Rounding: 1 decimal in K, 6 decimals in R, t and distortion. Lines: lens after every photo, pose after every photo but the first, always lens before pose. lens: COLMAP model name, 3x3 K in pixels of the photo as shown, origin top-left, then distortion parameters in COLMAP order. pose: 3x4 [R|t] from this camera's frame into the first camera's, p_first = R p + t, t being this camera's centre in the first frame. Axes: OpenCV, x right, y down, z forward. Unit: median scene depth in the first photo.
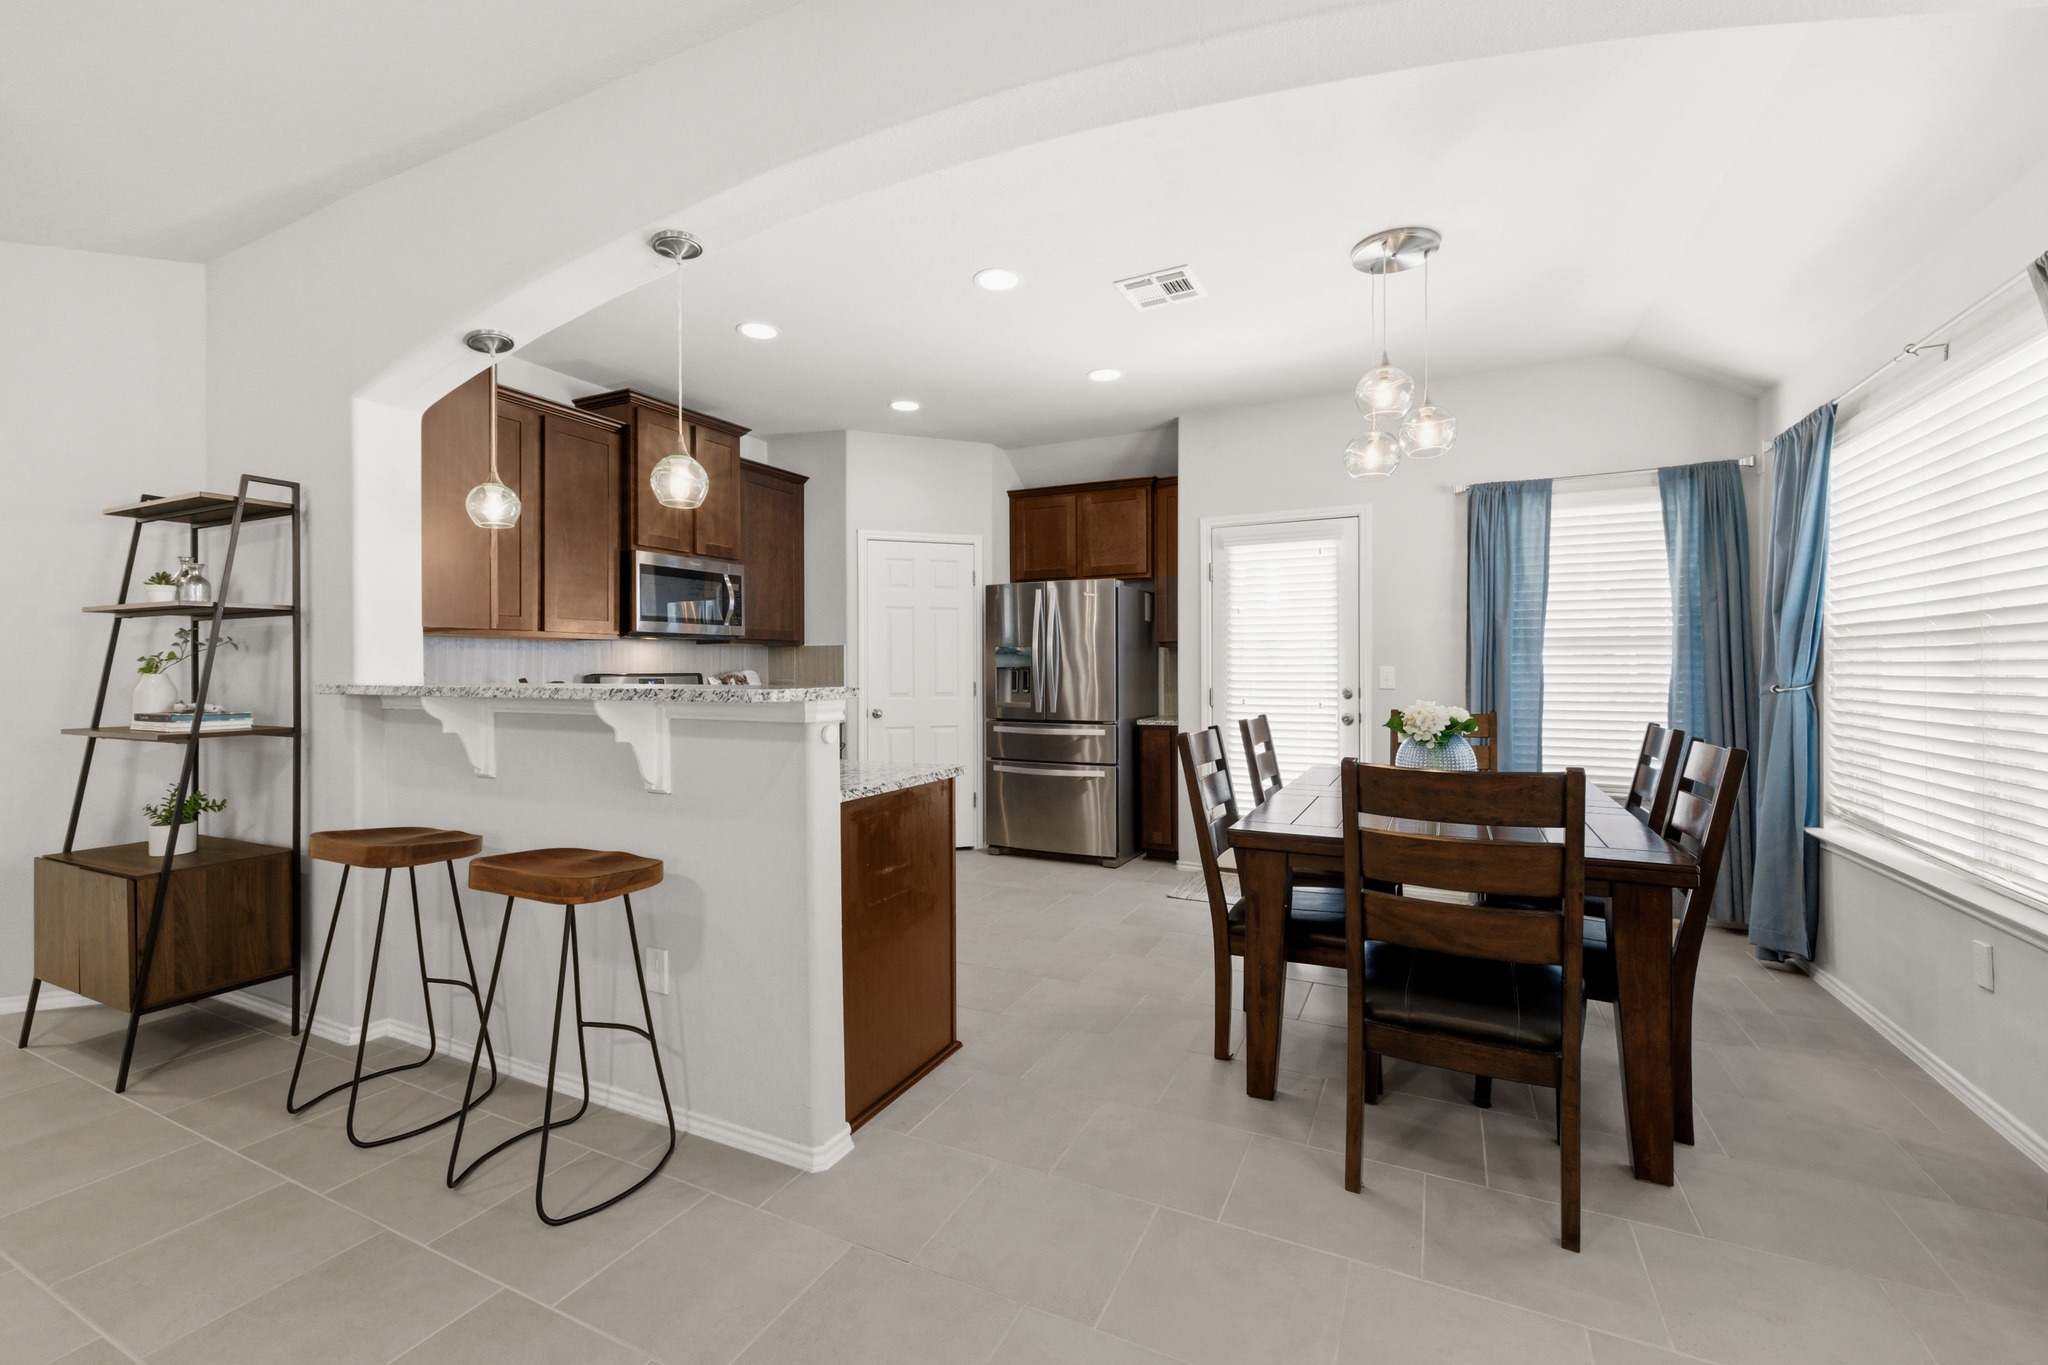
lens RADIAL K [[866.3, 0, 1014.0], [0, 866.3, 666.4], [0, 0, 1]] dist [0.002775, 0.000376]
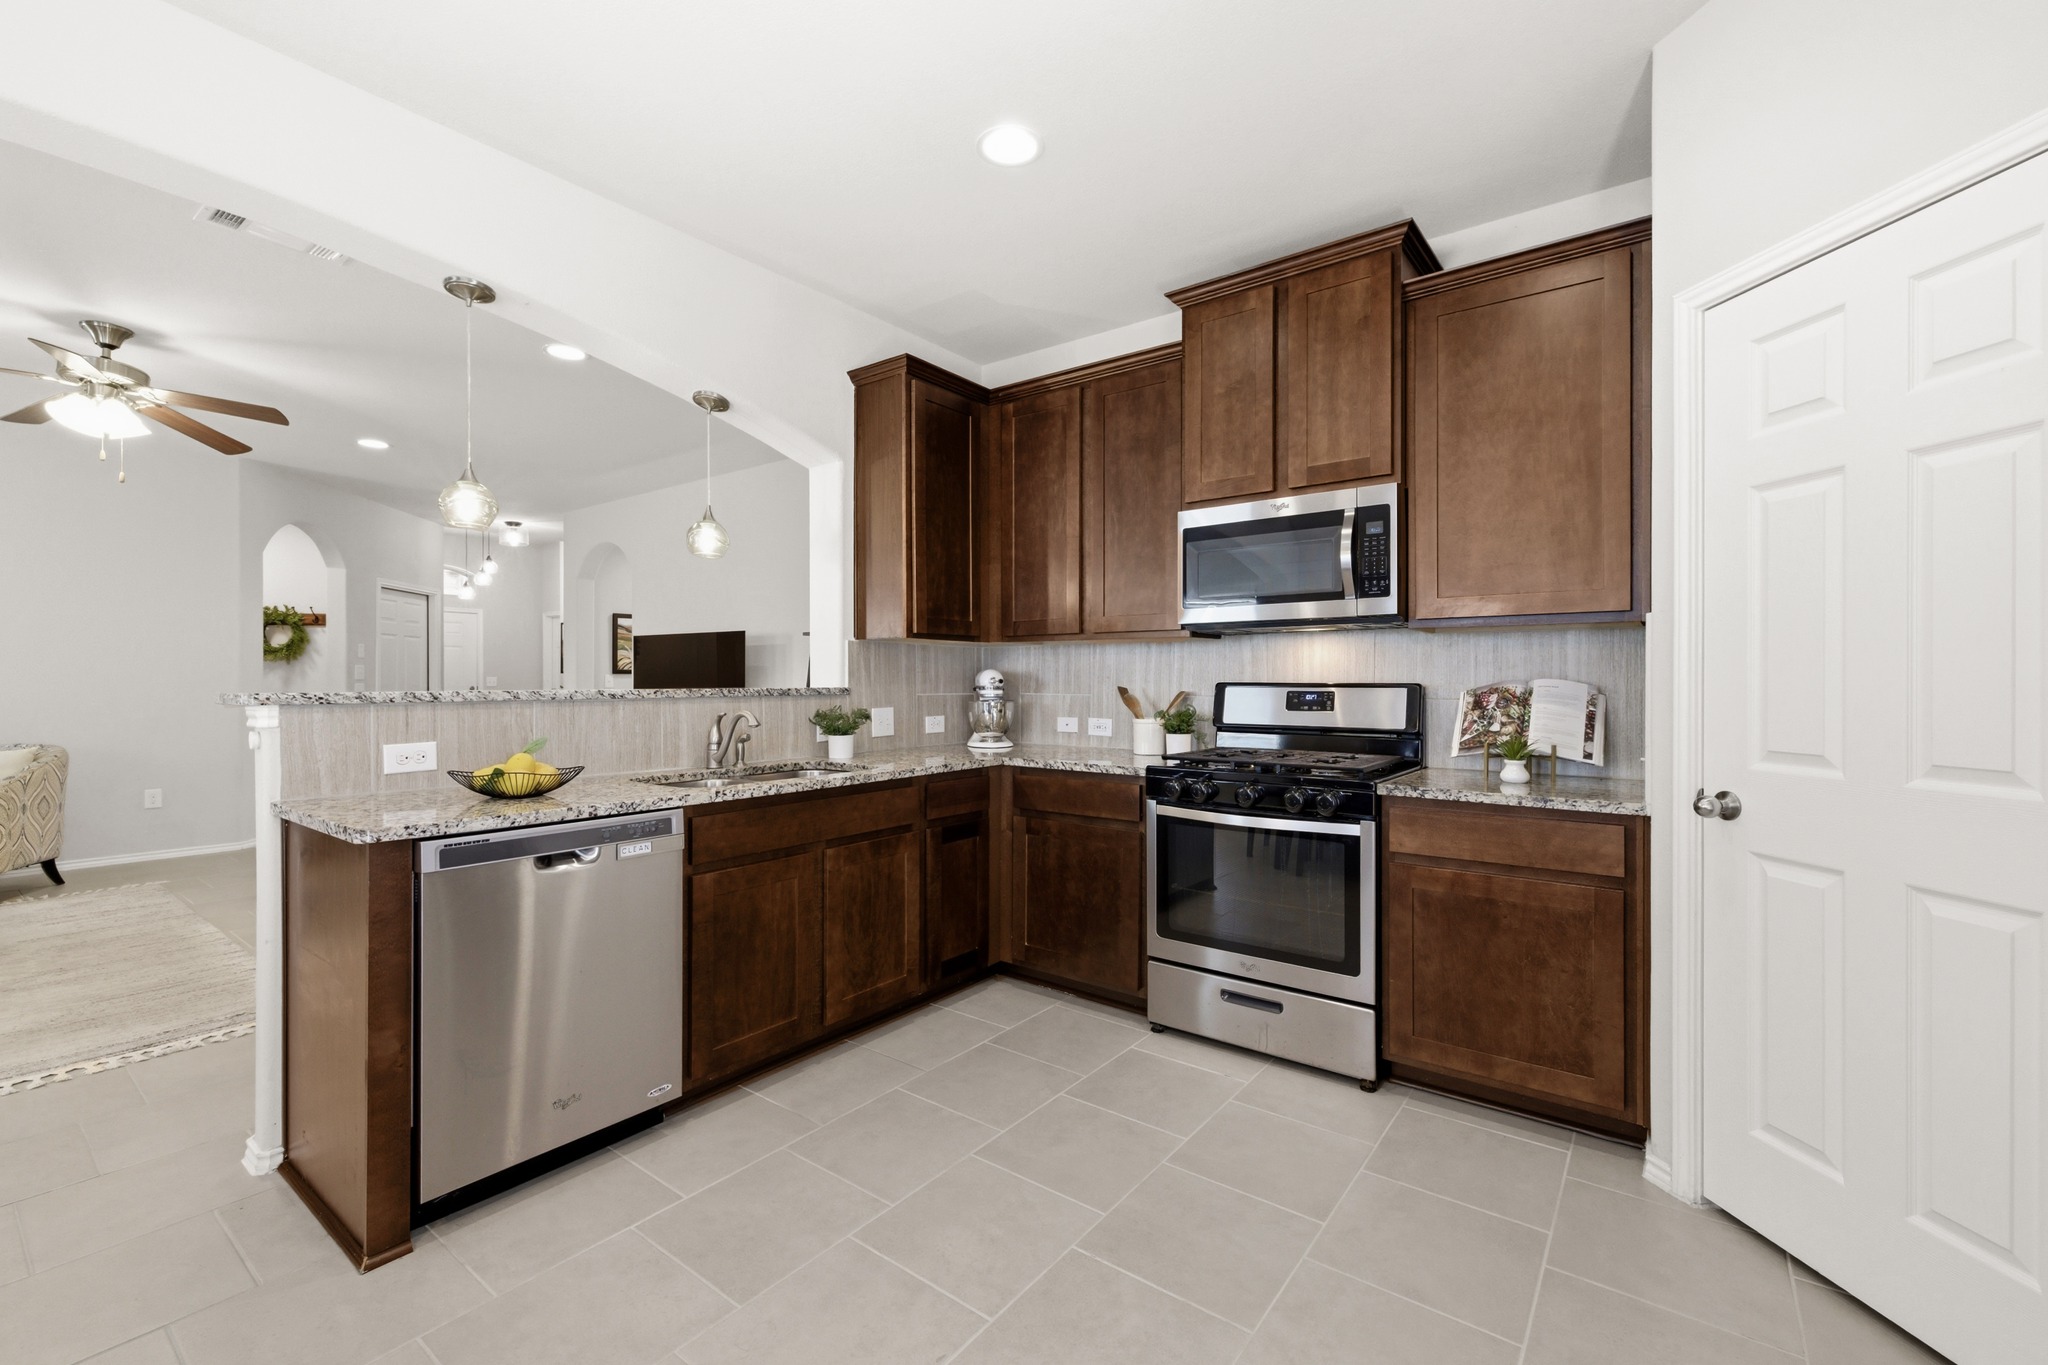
lens RADIAL K [[846.0, 0, 1024.0], [0, 846.0, 682.5], [0, 0, 1]] dist [0.000251, 0.000023]
pose [[-0.189542, 0.004472, -0.981862, 0.305784], [0.002993, 0.999988, 0.003977, 0.005226], [0.981868, -0.002185, -0.189553, 1.100520]]
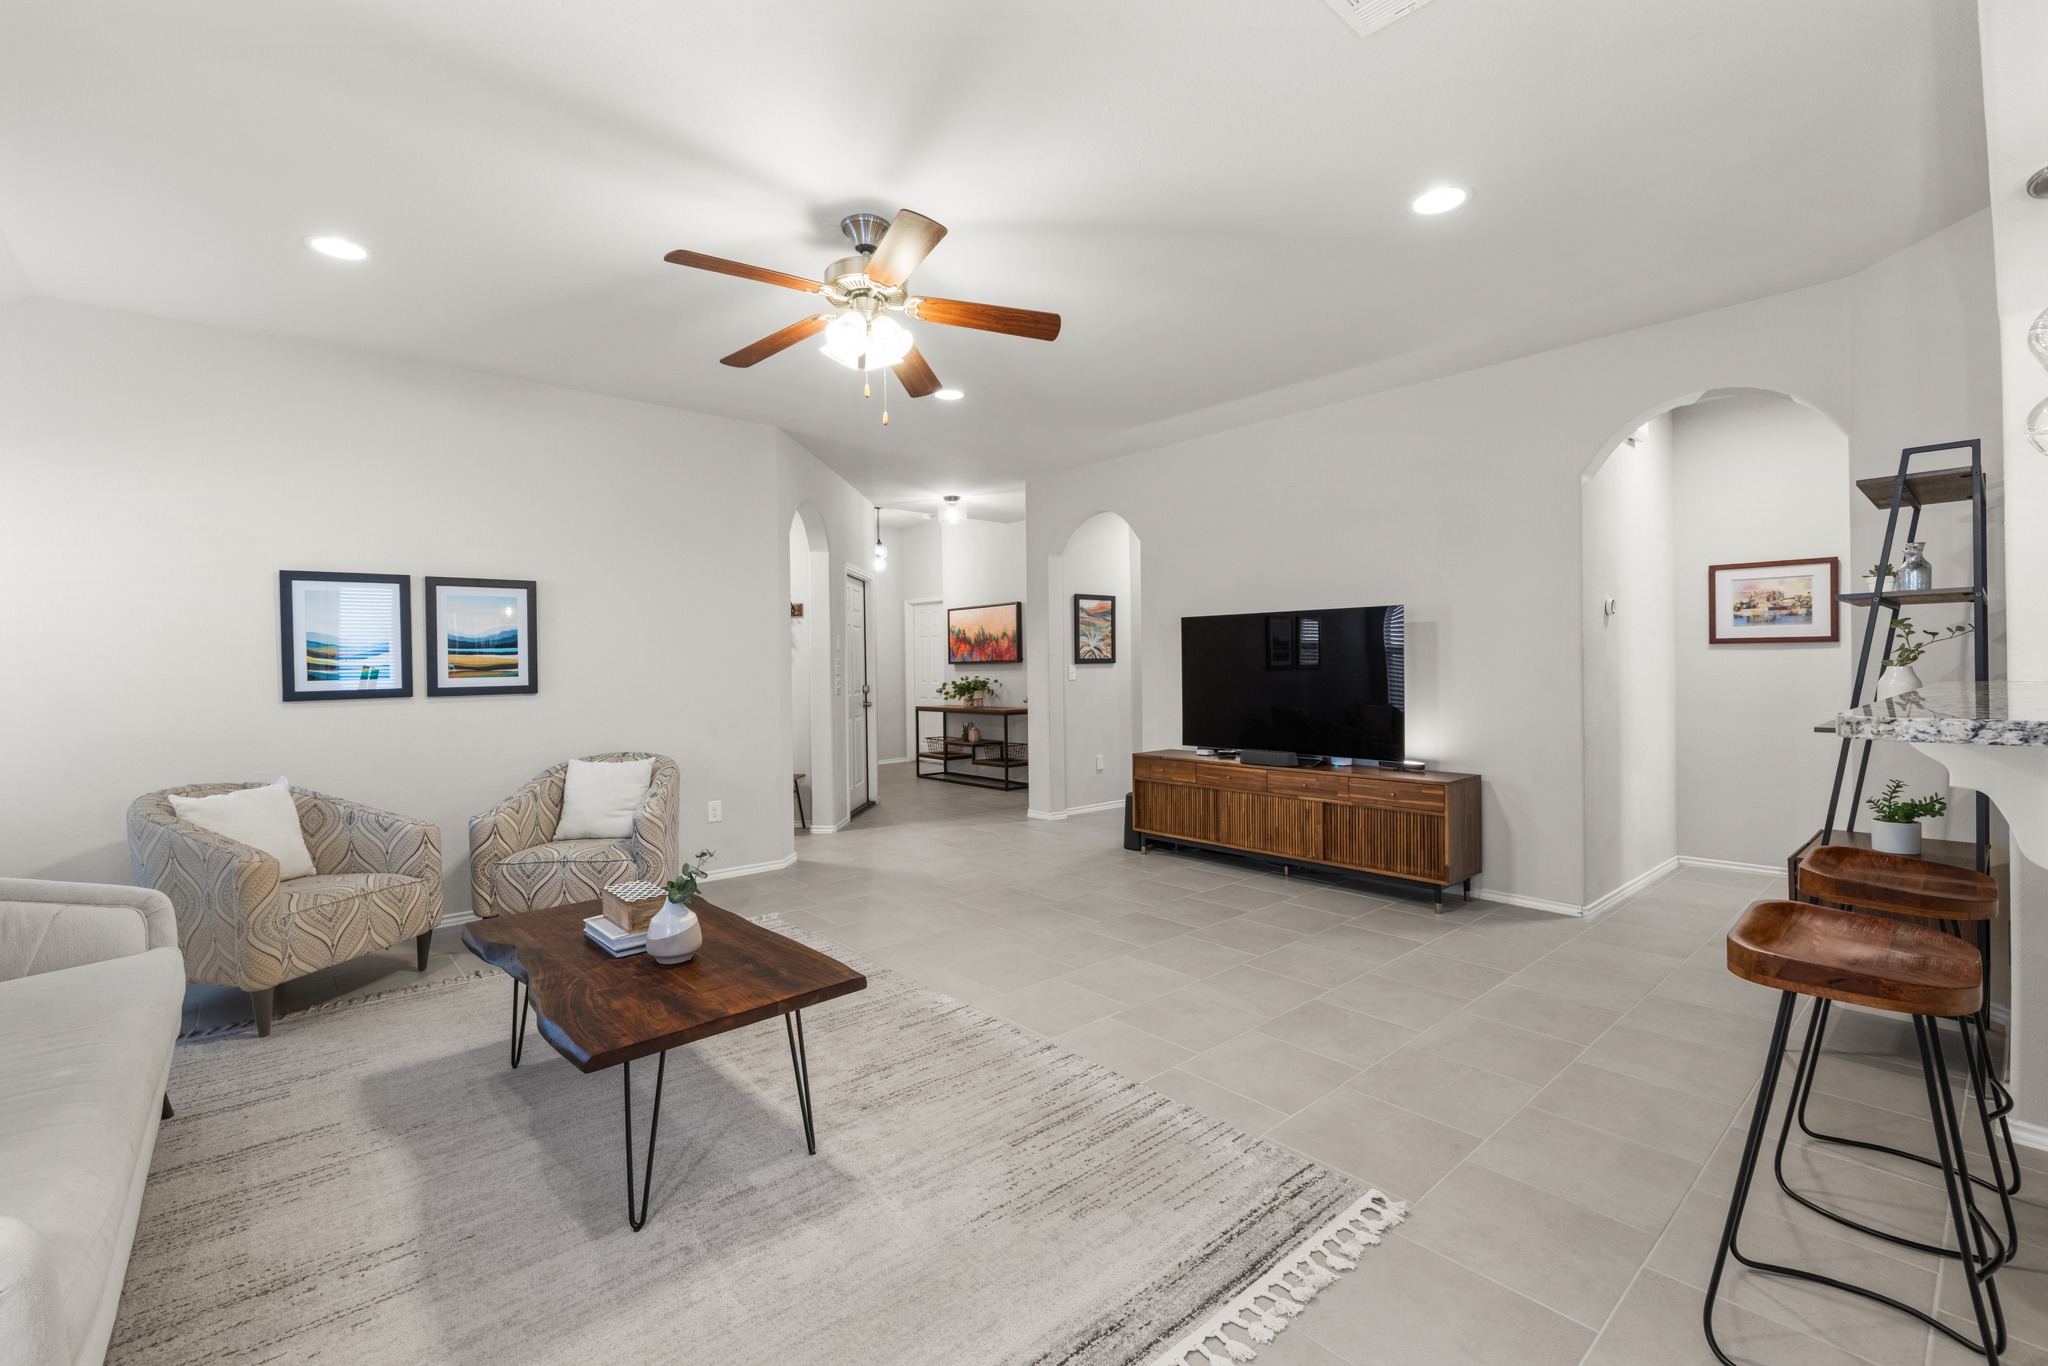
lens RADIAL K [[866.3, 0, 1014.0], [0, 866.3, 666.9], [0, 0, 1]] dist [0.002775, 0.000376]
pose [[-0.381973, 0.008176, -0.924137, 0.218447], [0.019180, 0.999816, 0.000918, -0.007934], [0.923974, -0.017374, -0.382059, 0.332867]]
